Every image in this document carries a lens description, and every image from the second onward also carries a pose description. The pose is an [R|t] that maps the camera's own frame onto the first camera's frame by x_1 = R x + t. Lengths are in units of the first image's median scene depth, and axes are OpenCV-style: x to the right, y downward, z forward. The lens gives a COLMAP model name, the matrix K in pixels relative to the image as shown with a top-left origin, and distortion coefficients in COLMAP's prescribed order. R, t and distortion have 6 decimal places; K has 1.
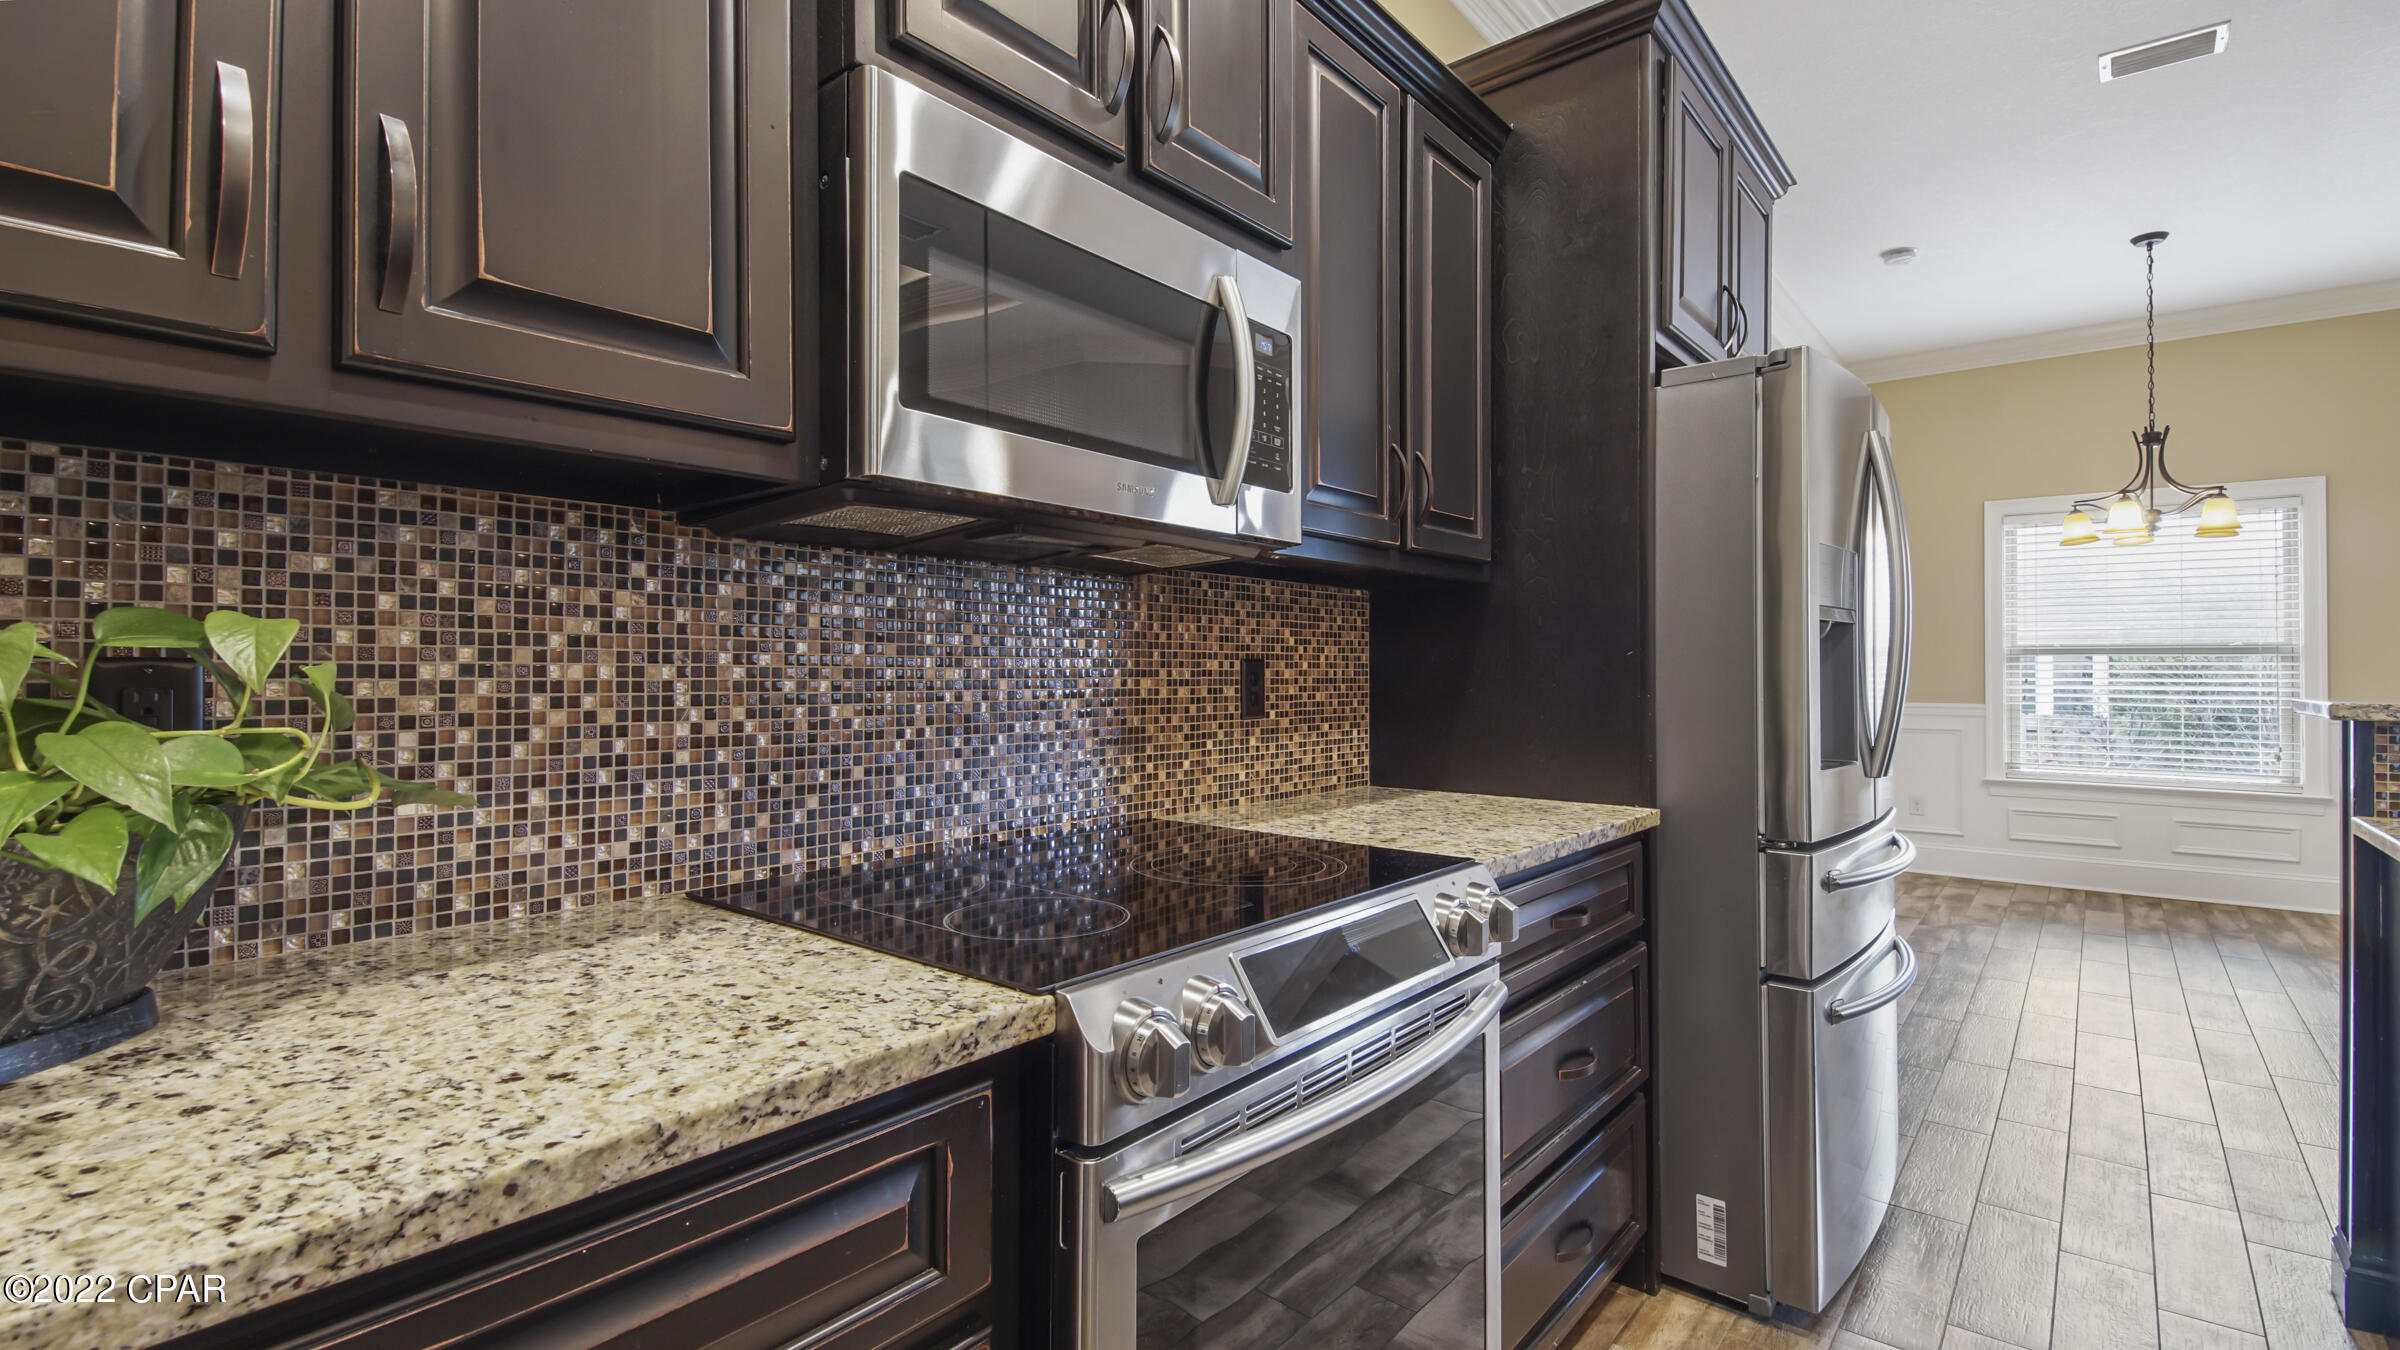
lens RADIAL K [[1075.1, 0, 1199.5], [0, 1075.1, 658.7], [0, 0, 1]] dist [0.022359, -0.012899]
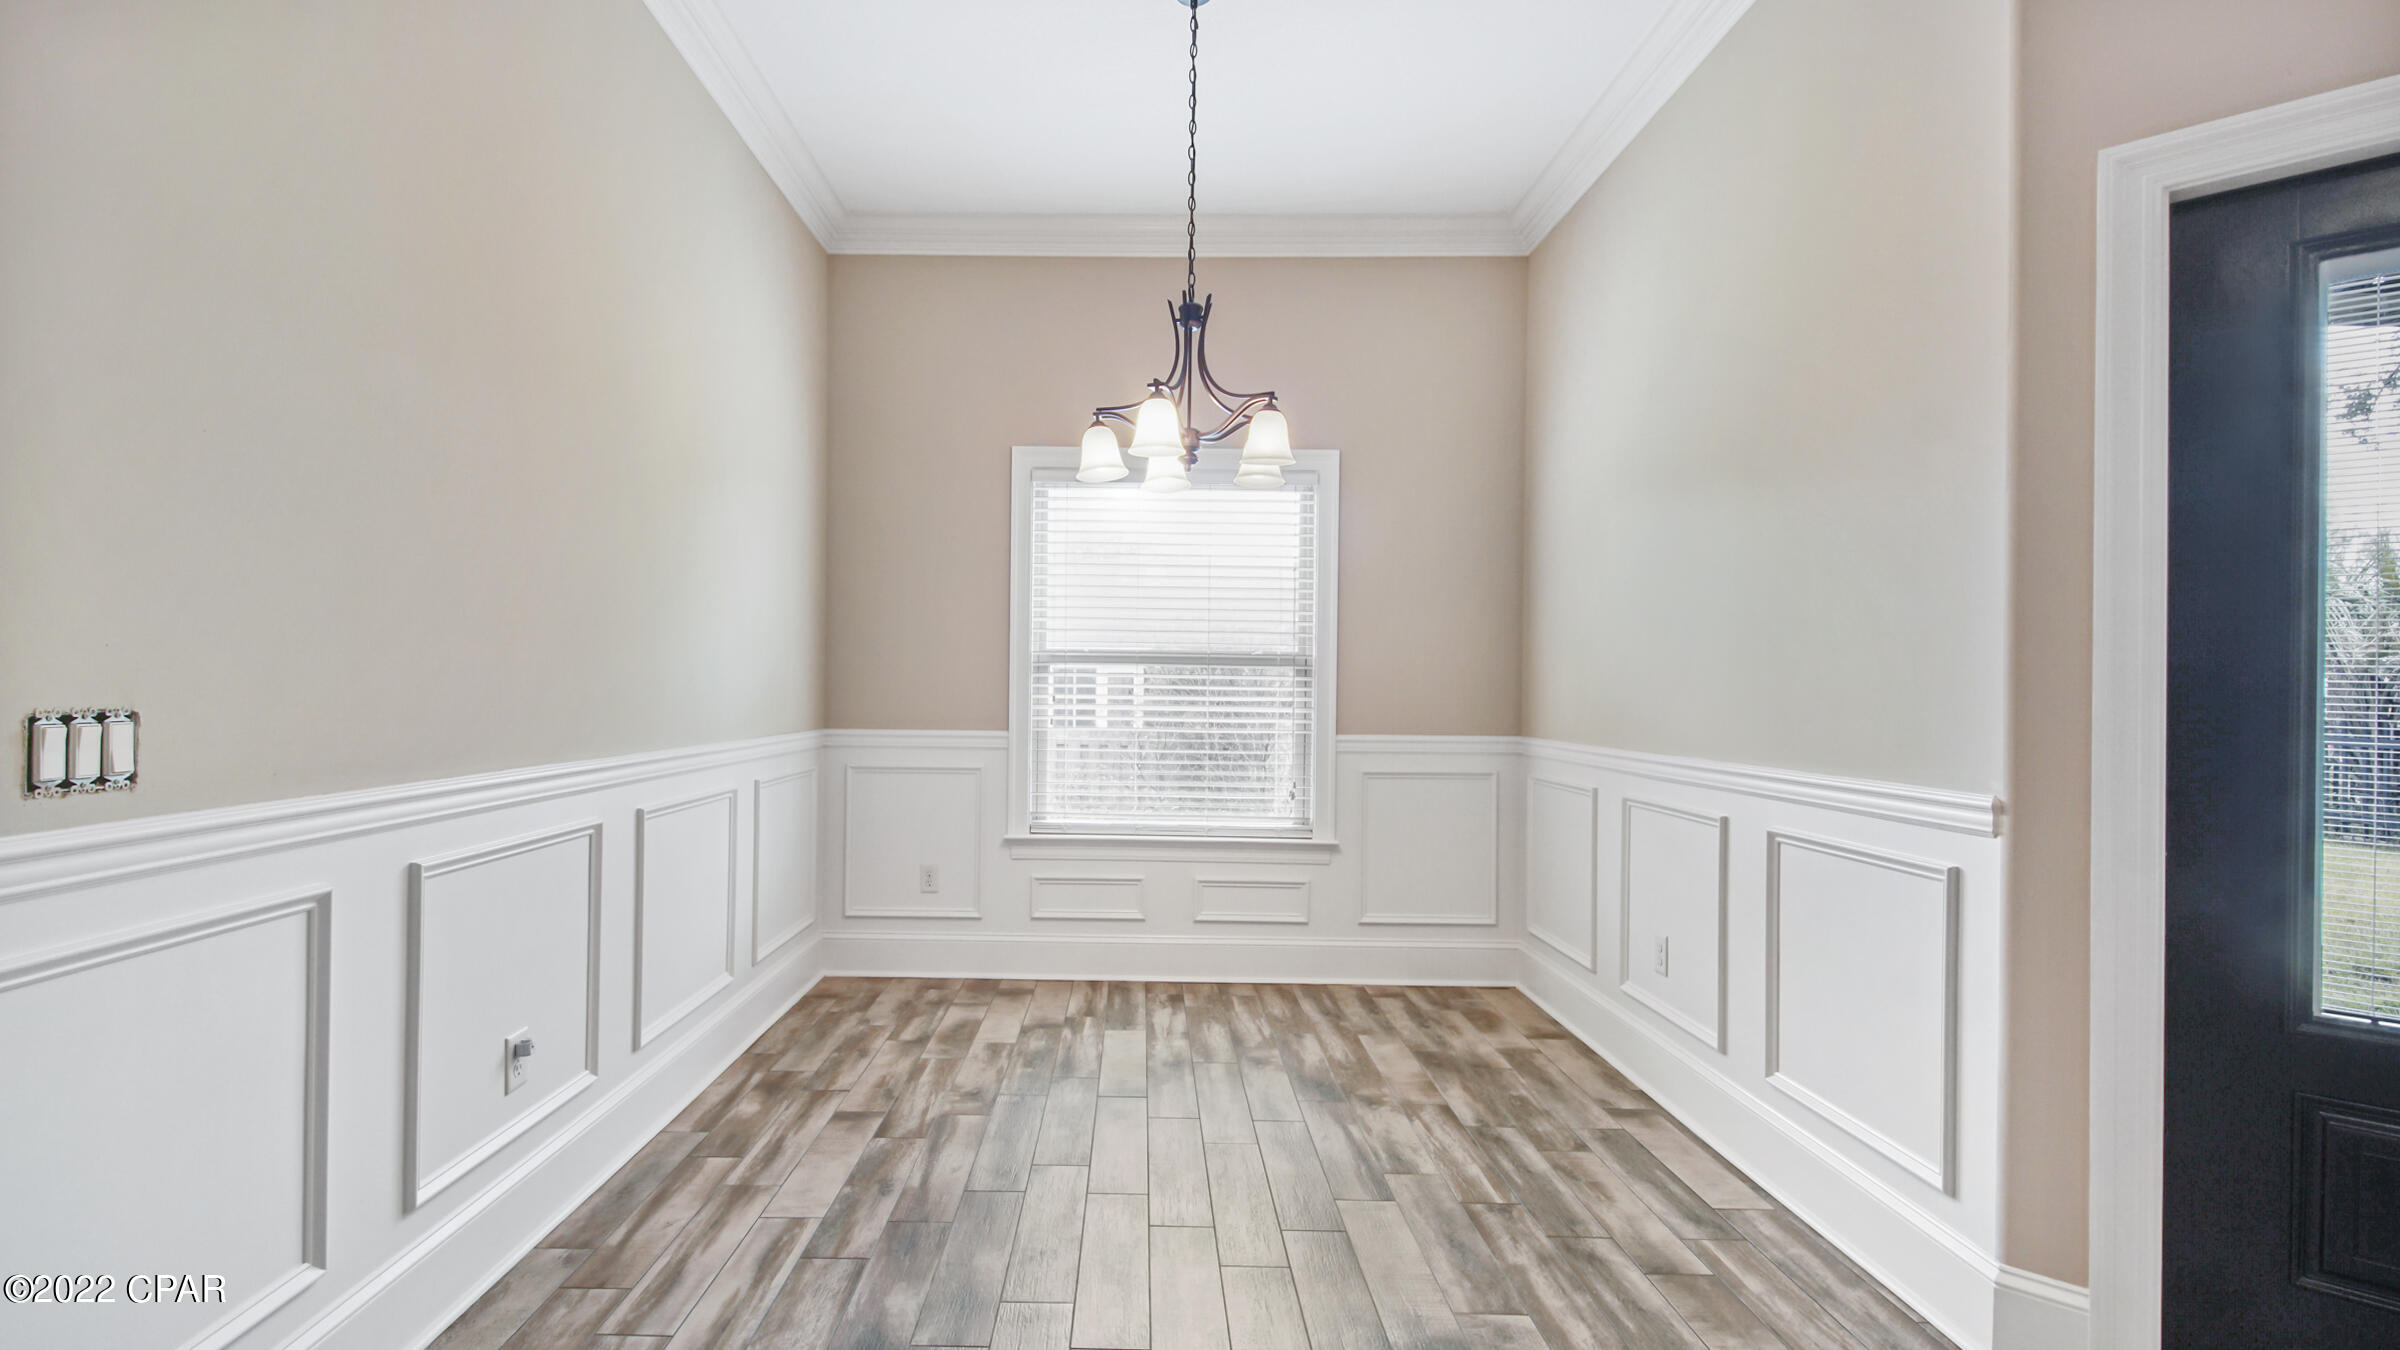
lens RADIAL K [[1075.1, 0, 1080.8], [0, 1075.1, 694.9], [0, 0, 1]] dist [0.022359, -0.012899]
pose [[0.802653, 0.002753, 0.596440, 1.572068], [-0.016797, 0.999697, 0.017990, 0.018362], [-0.596210, -0.024458, 0.802456, 1.839179]]
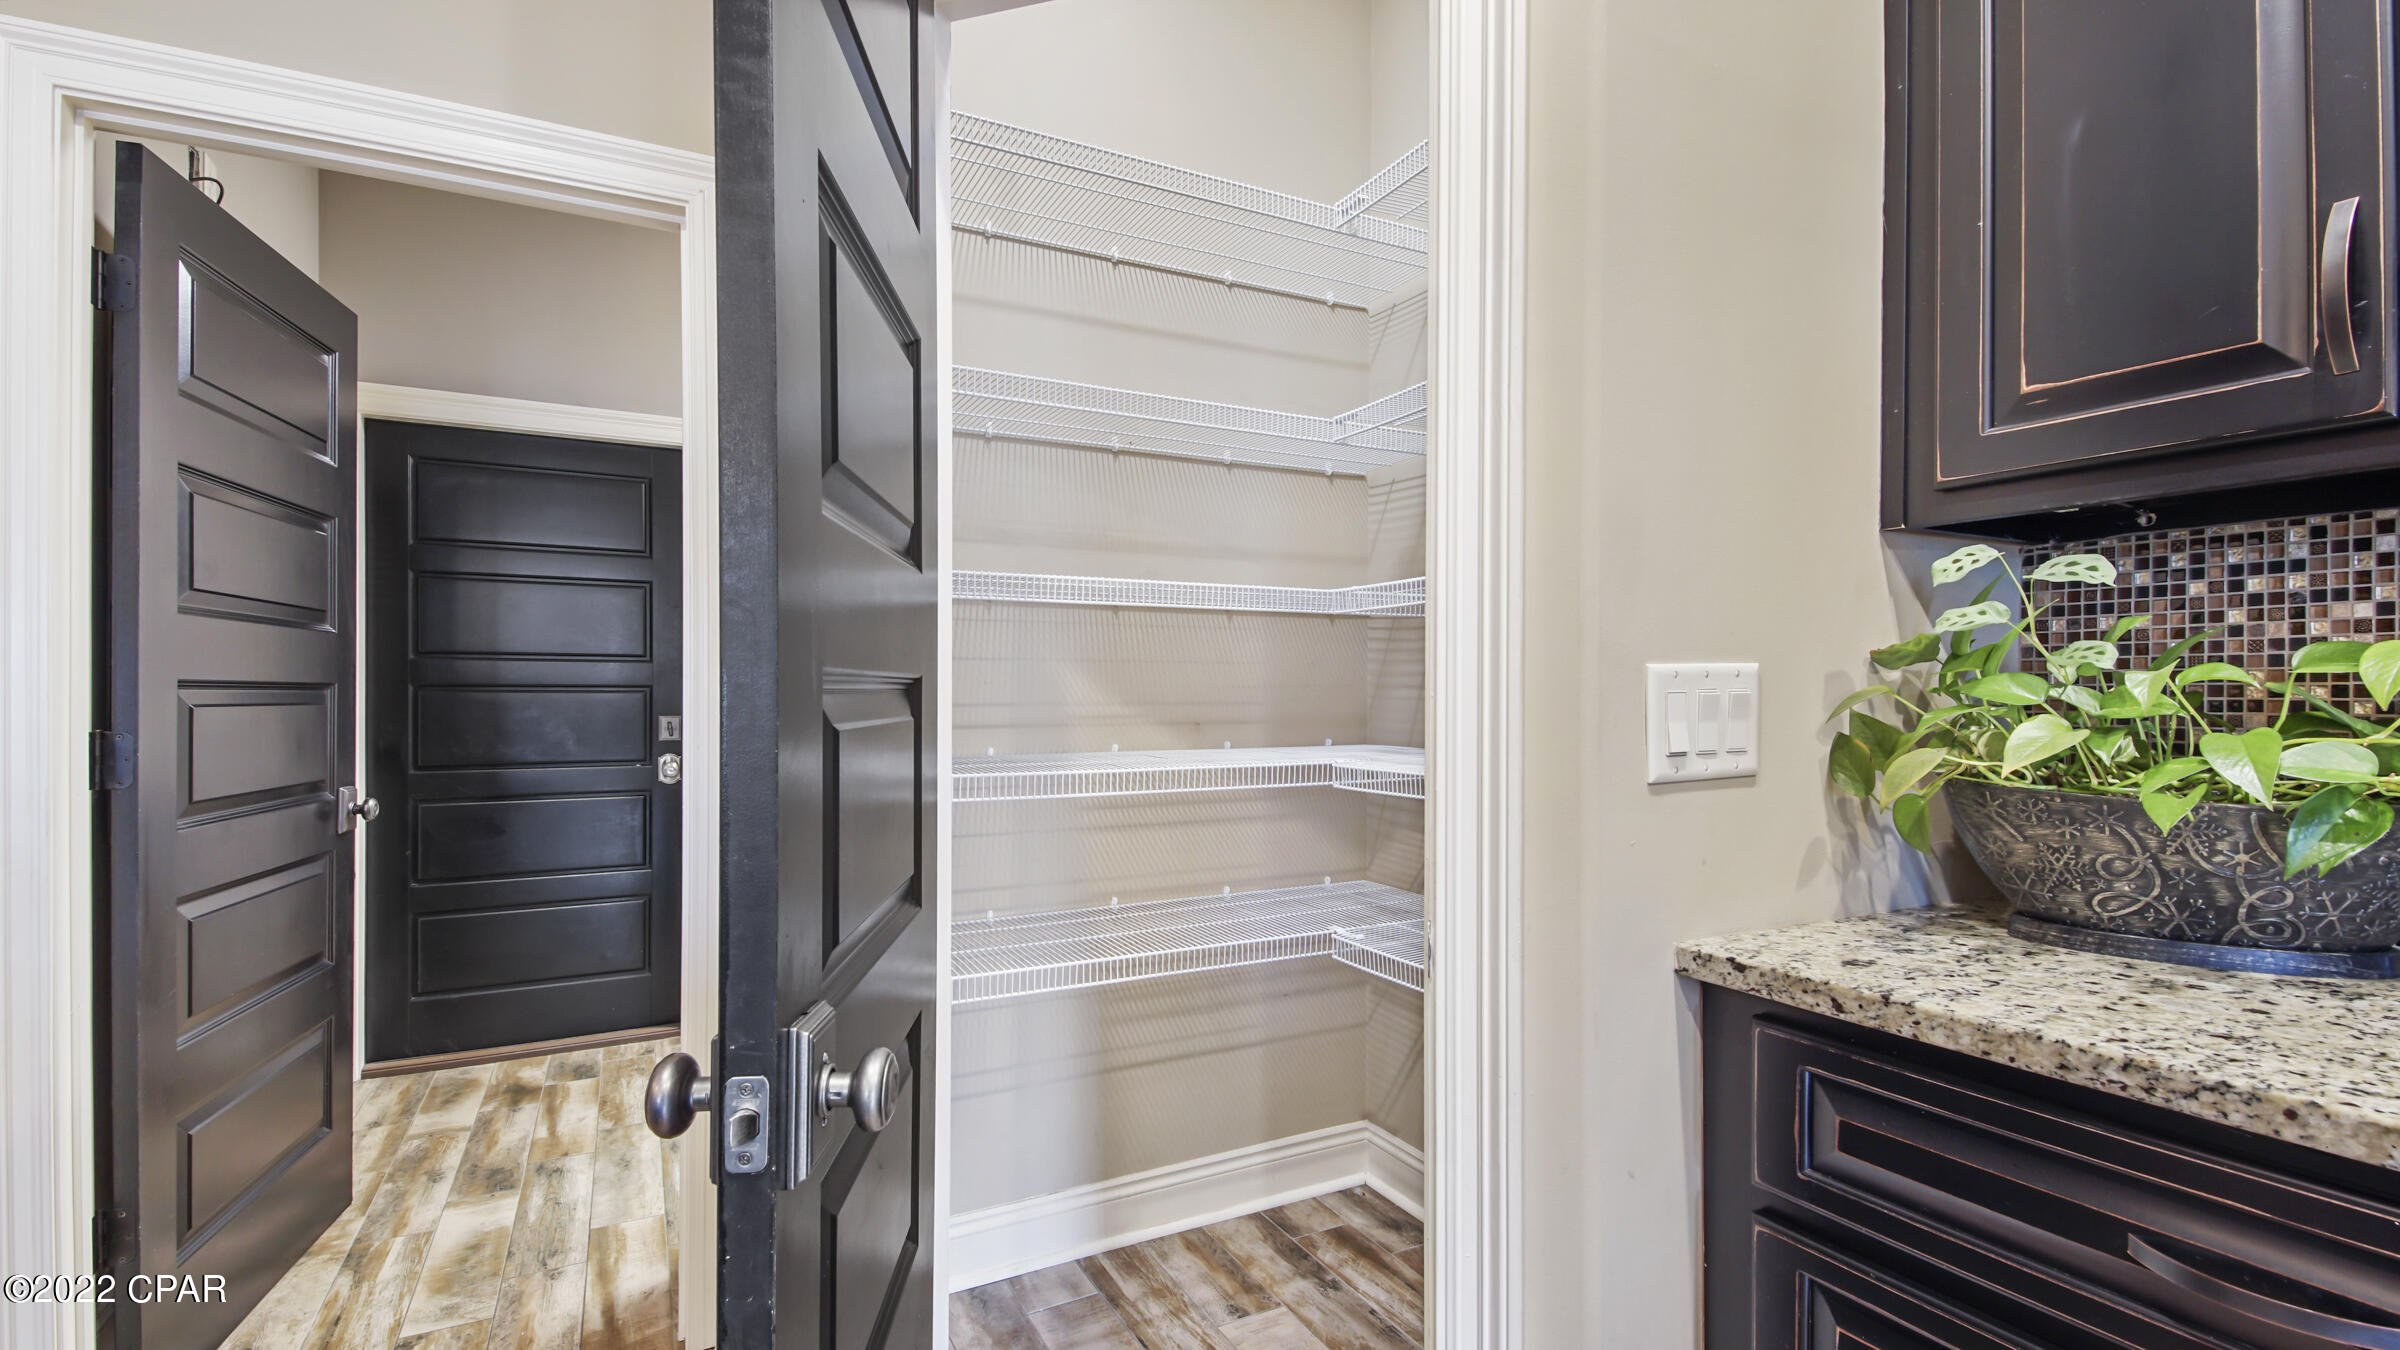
lens RADIAL K [[1075.1, 0, 1168.7], [0, 1075.1, 701.4], [0, 0, 1]] dist [0.022359, -0.012899]
pose [[-0.415681, 0.002981, -0.909506, 0.411117], [0.009676, 0.999953, -0.001145, 0.006745], [0.909459, -0.009277, -0.415690, 0.152071]]
